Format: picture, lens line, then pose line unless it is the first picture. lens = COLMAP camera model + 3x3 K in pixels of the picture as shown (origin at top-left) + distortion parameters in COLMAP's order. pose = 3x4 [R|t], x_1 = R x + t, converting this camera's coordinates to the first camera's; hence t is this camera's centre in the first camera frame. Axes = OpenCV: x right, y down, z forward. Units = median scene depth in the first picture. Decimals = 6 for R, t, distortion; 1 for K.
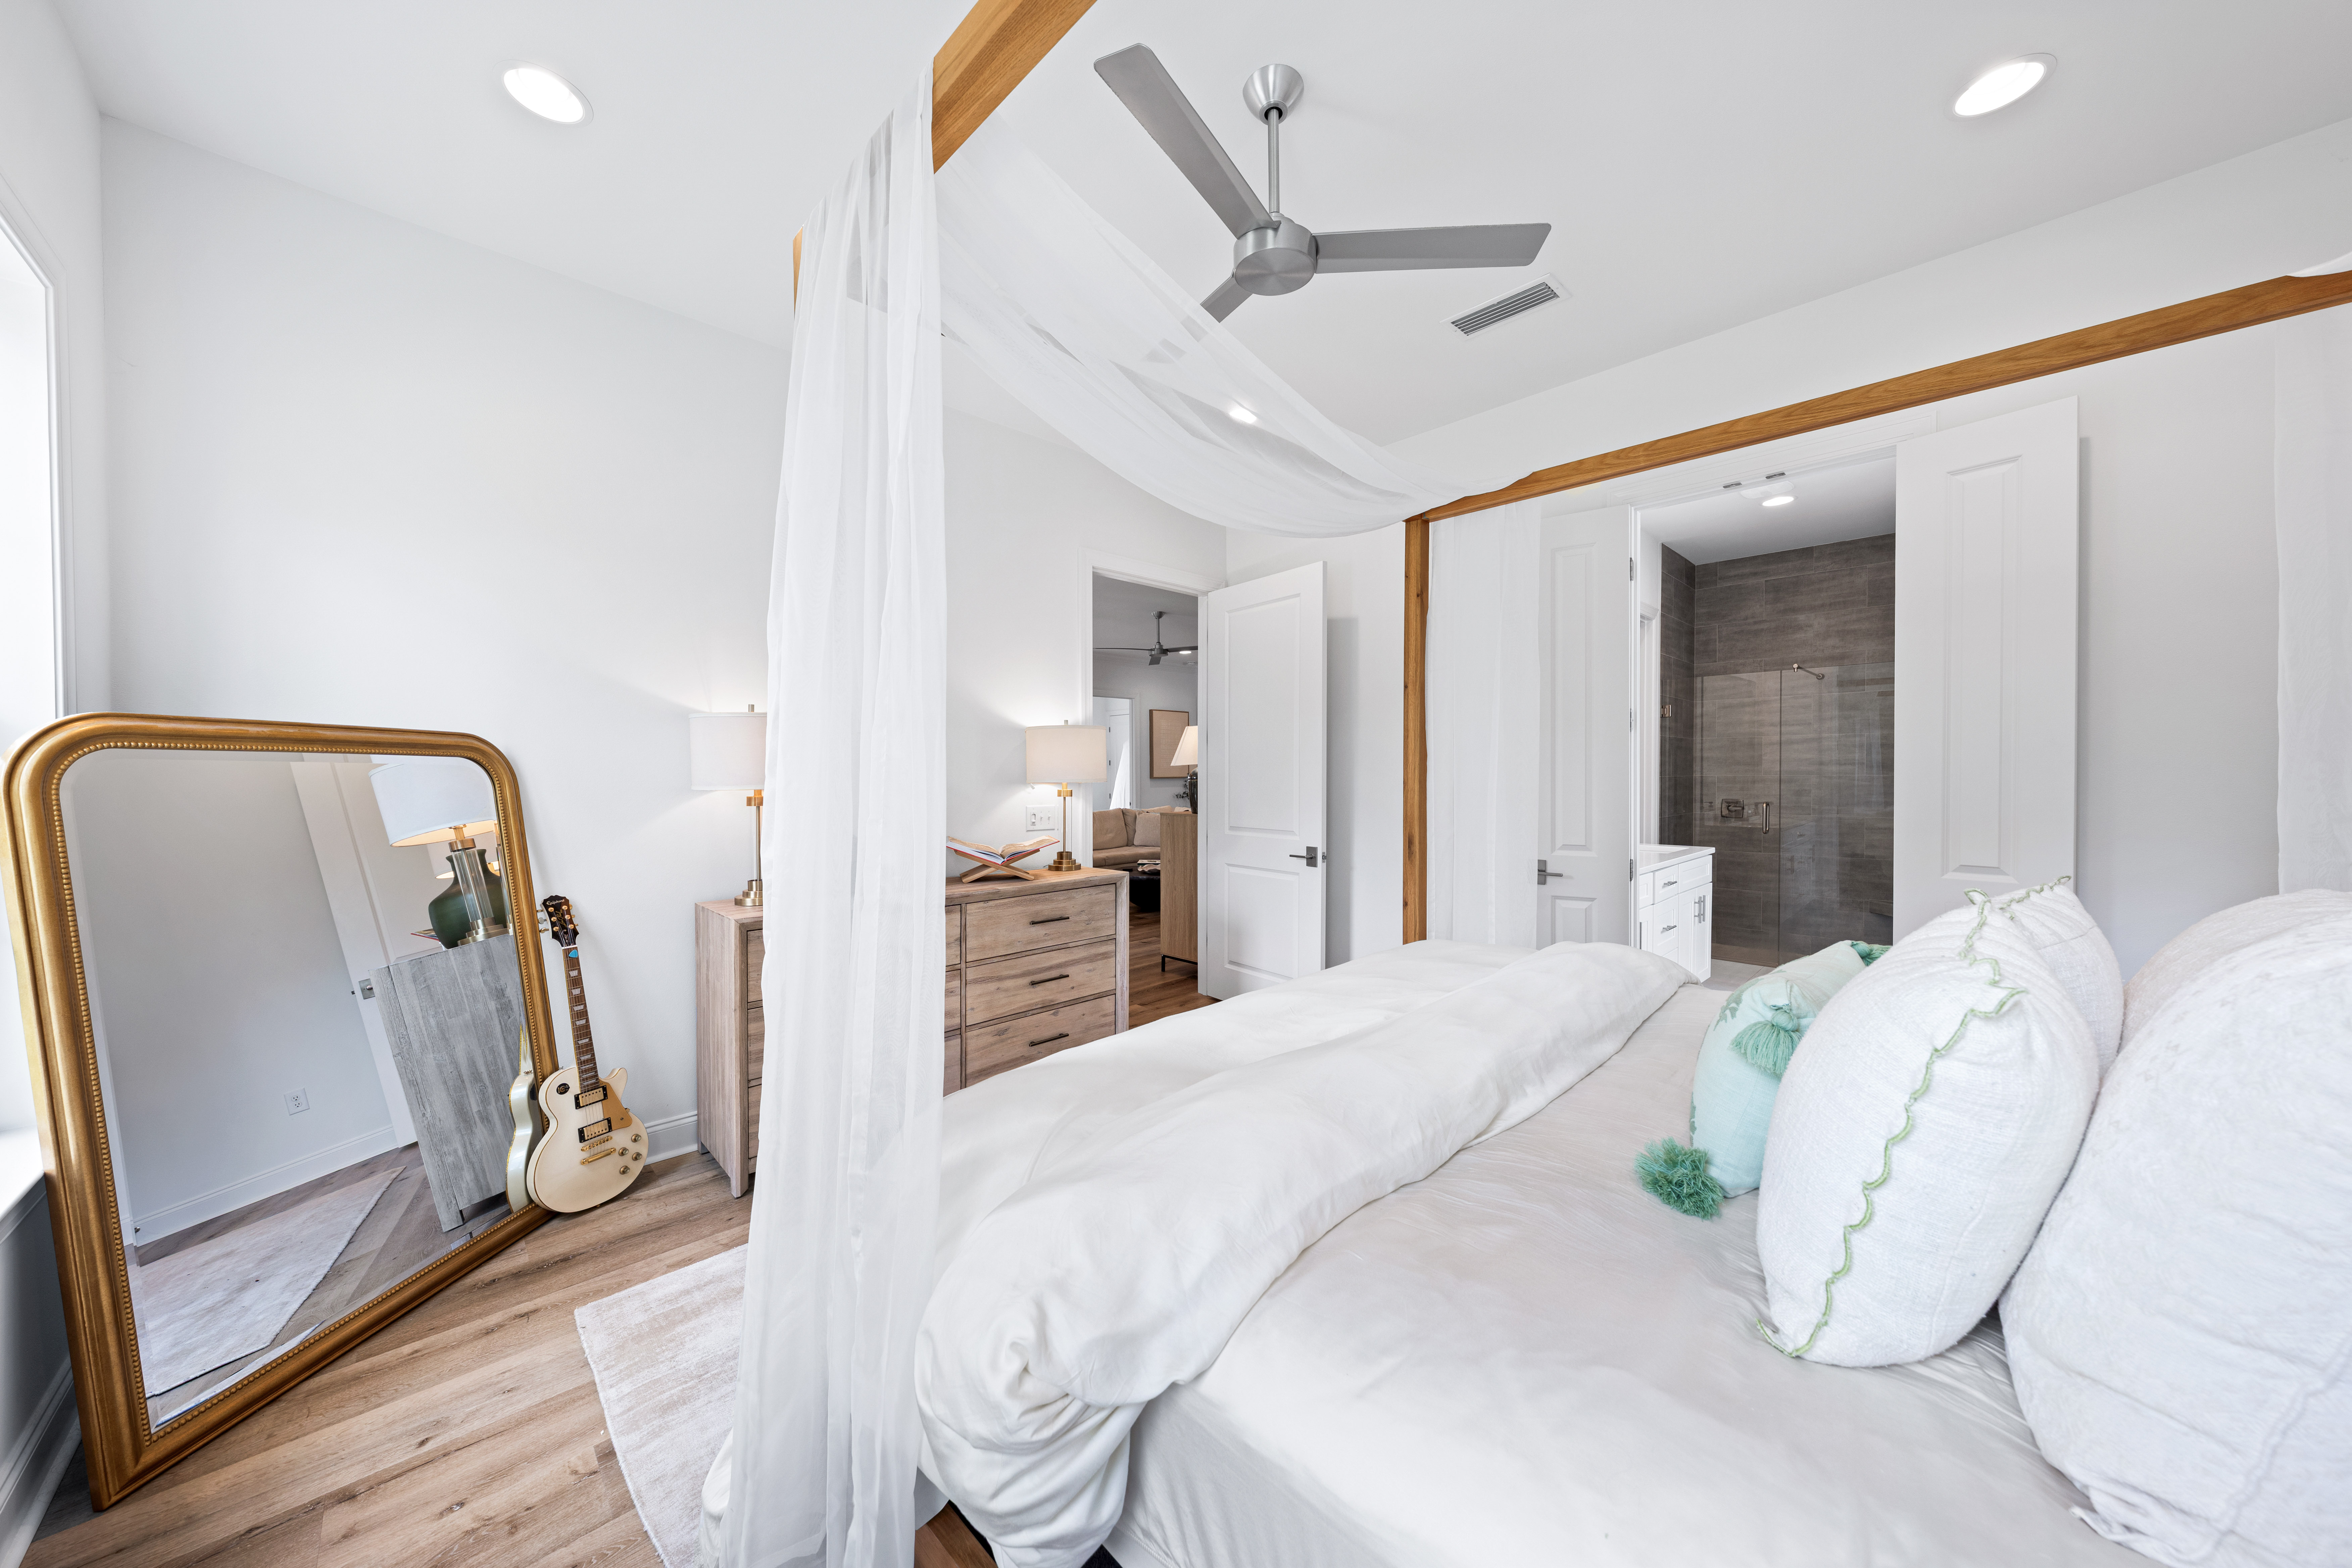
lens RADIAL K [[805.9, 0, 1177.5], [0, 805.9, 785.3], [0, 0, 1]] dist [0.000759, 0.000035]
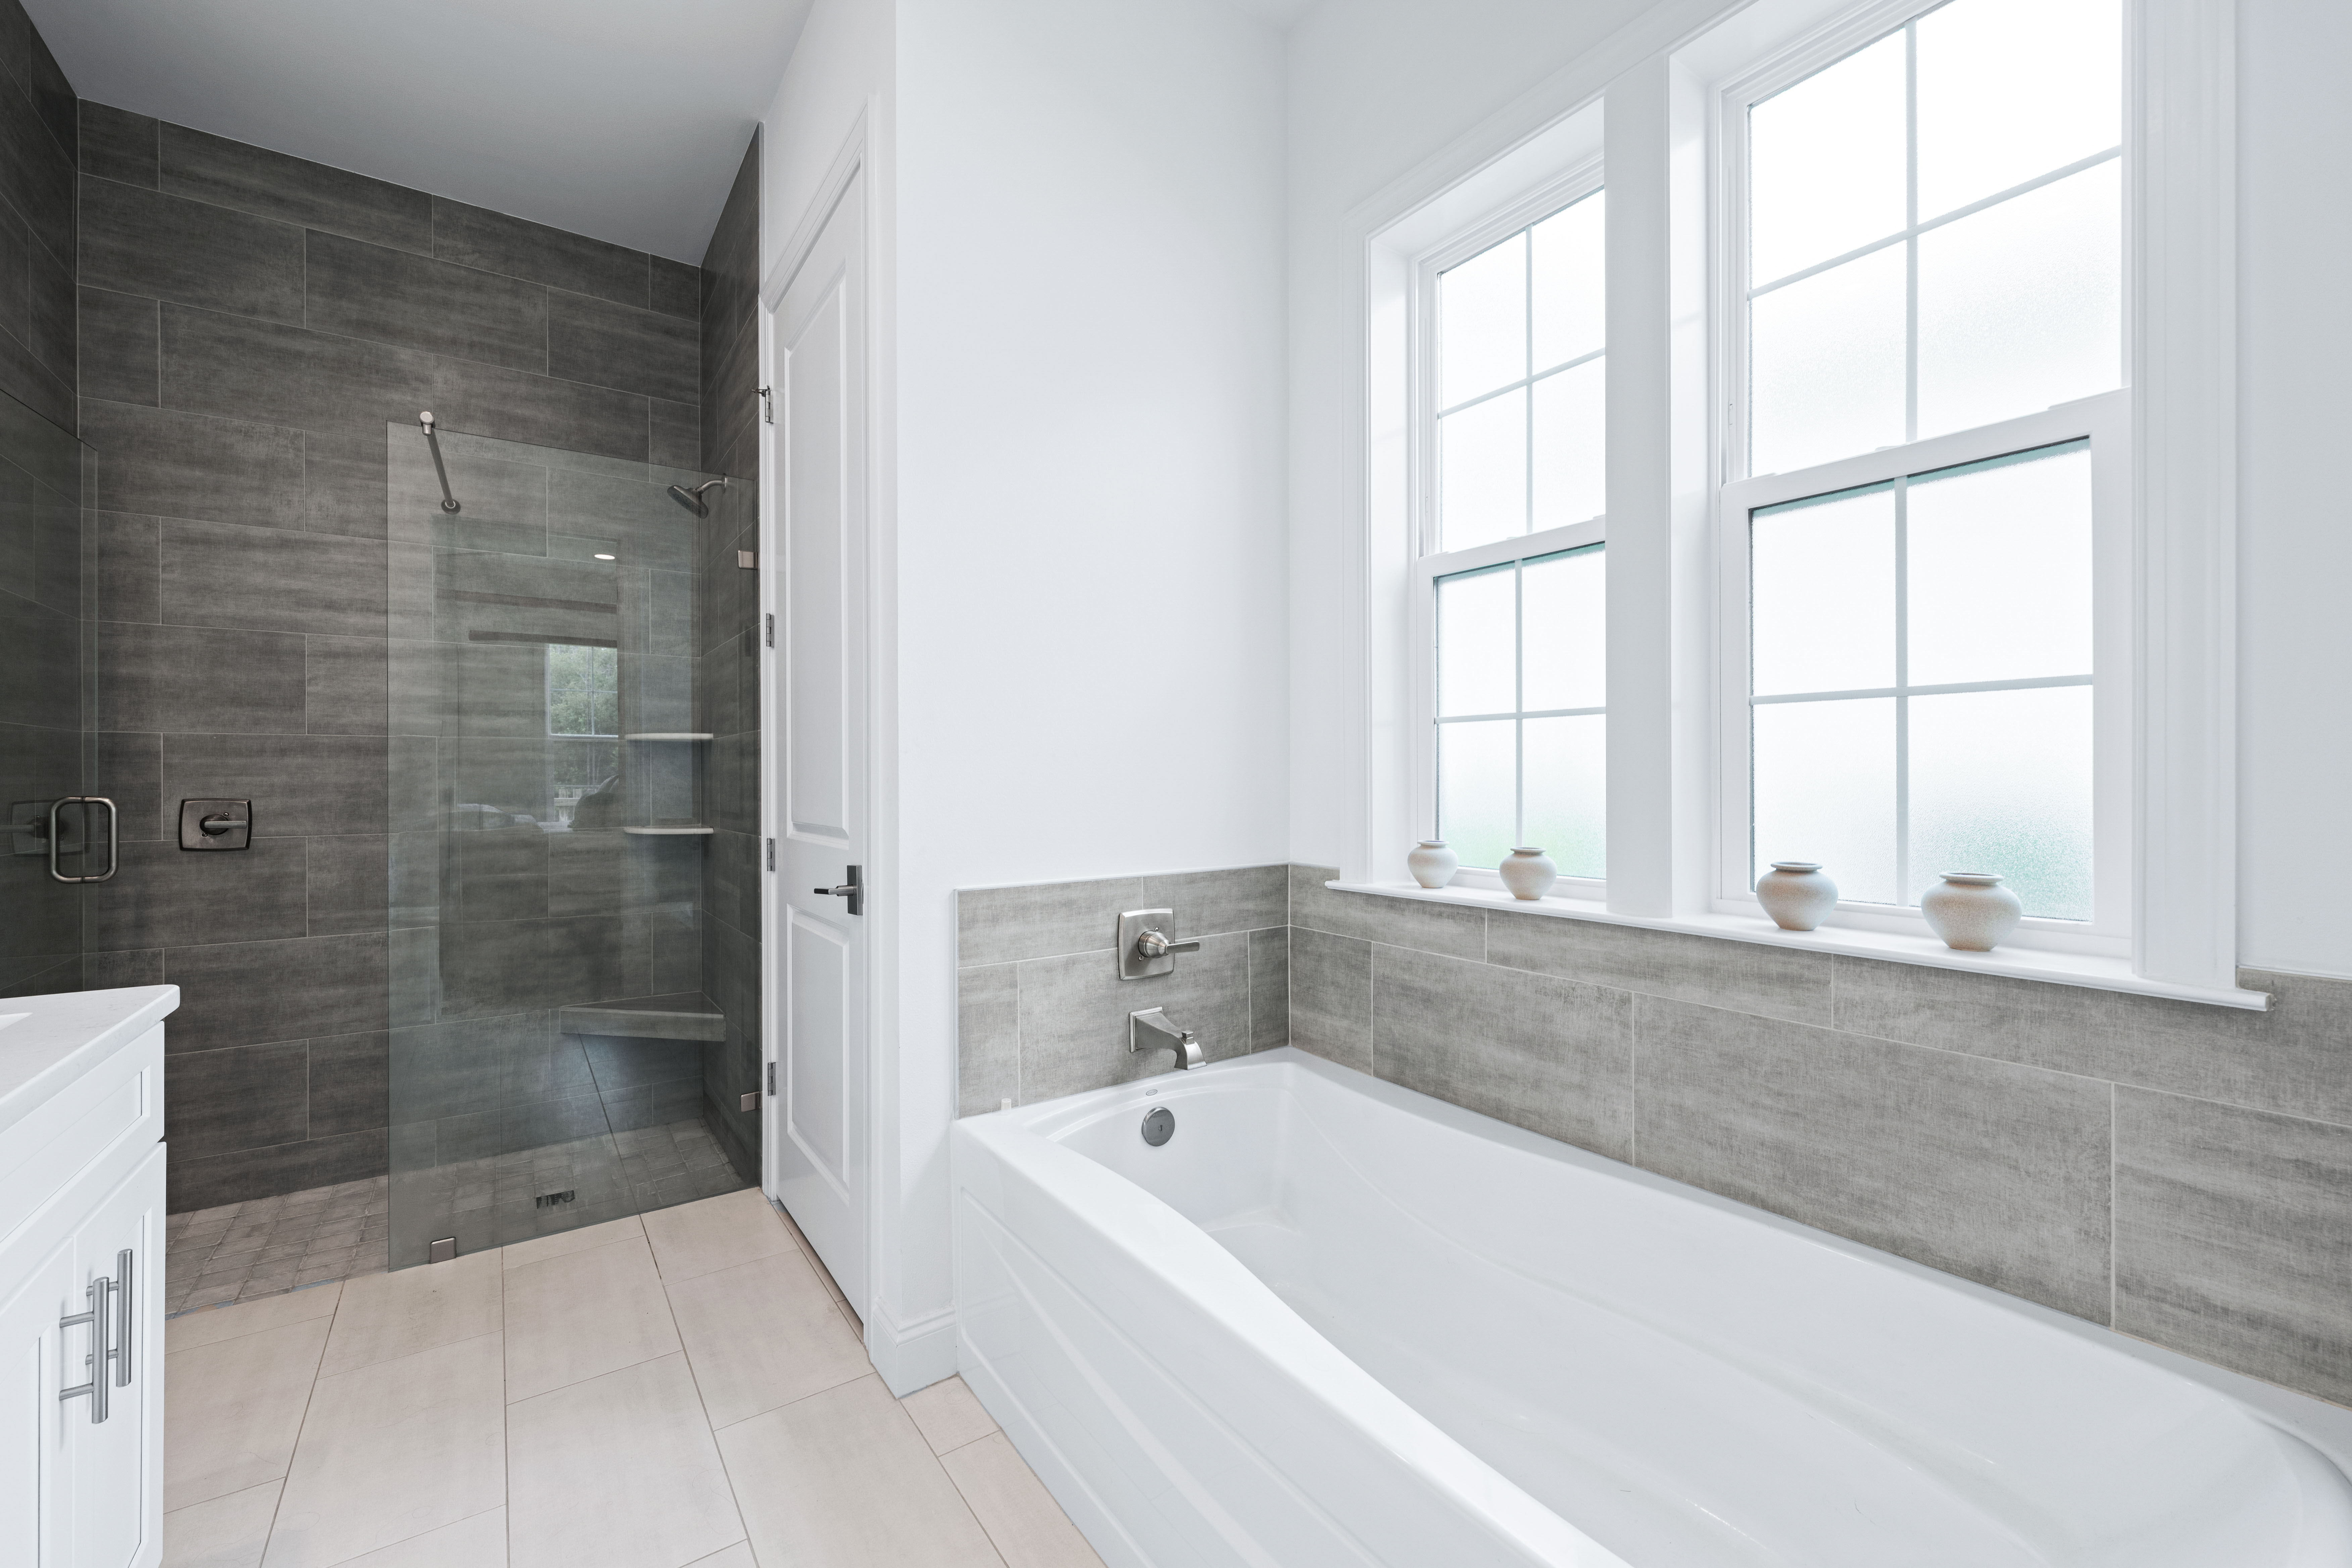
lens RADIAL K [[972.9, 0, 1175.7], [0, 972.9, 779.8], [0, 0, 1]] dist [-0.000041, 0.000165]
pose [[0.157499, -0.000023, 0.987519, 0.334392], [0.014390, 0.999894, -0.002272, 0.016058], [-0.987414, 0.014568, 0.157482, 0.519581]]
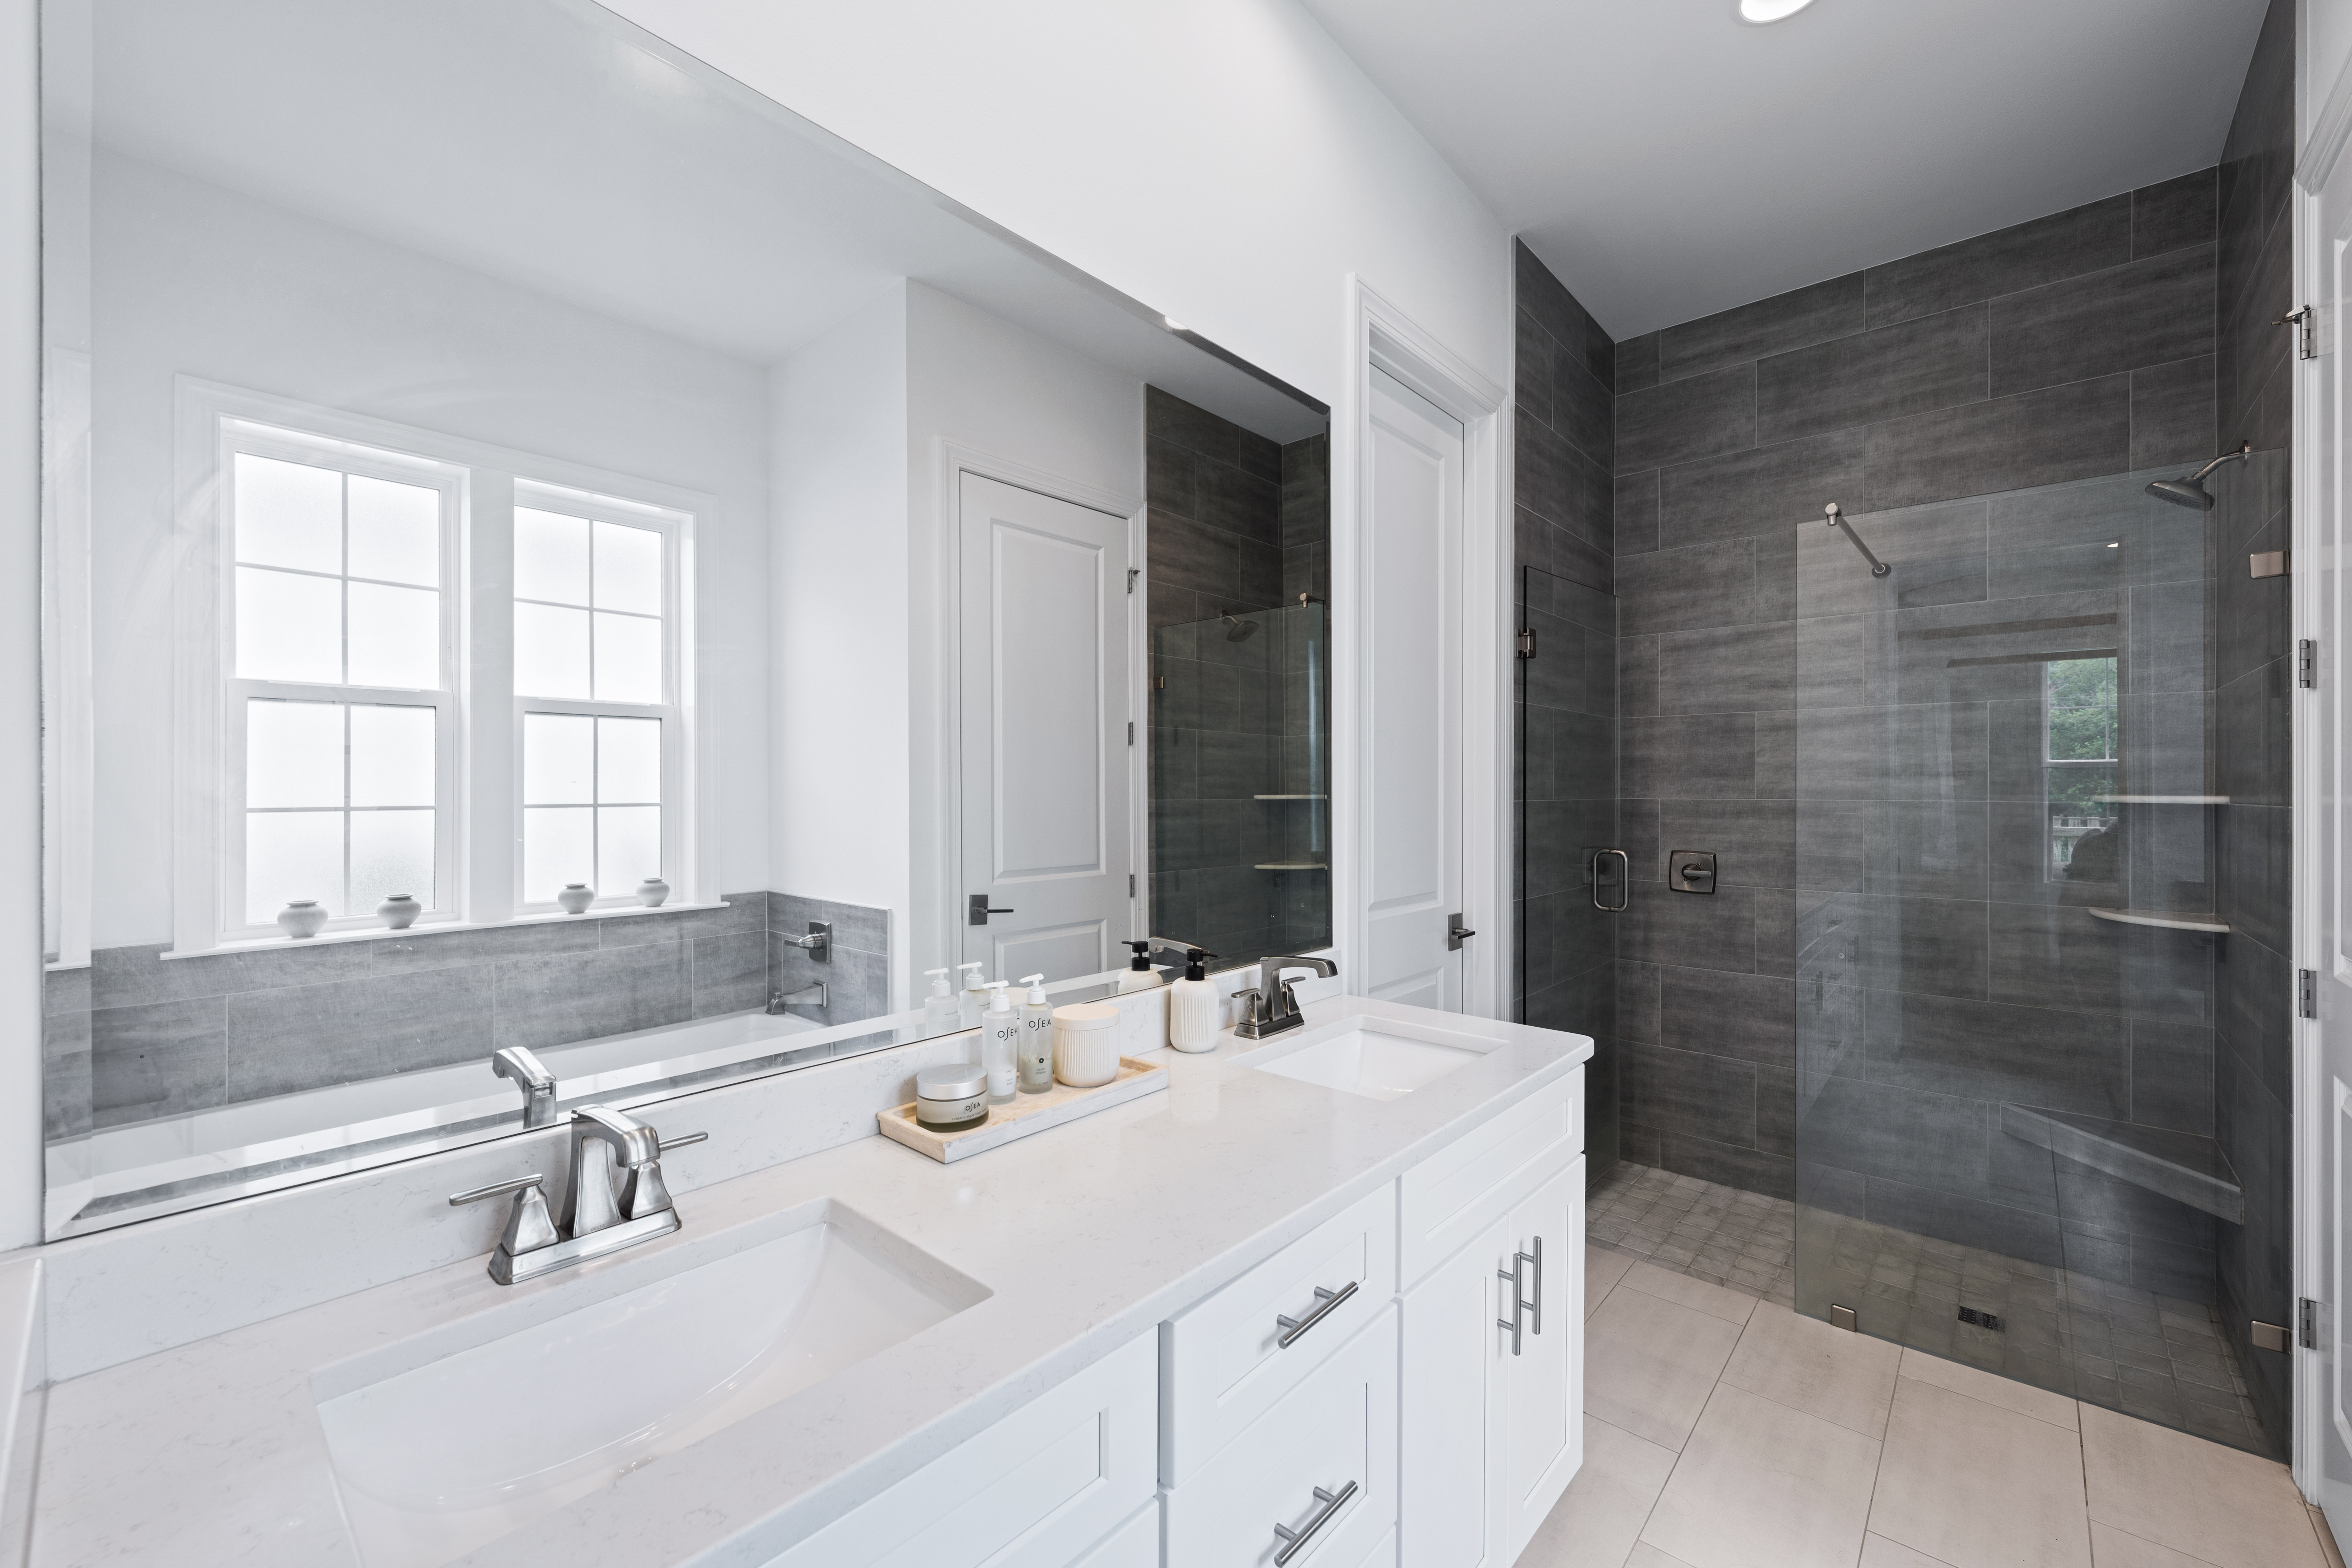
lens RADIAL K [[945.6, 0, 1173.3], [0, 945.6, 783.6], [0, 0, 1]] dist [-0.002242, -0.000004]
pose [[0.997972, 0.001566, 0.063628, 0.373752], [-0.000867, 0.999939, -0.011011, -0.015025], [-0.063641, 0.010934, 0.997913, 0.502681]]
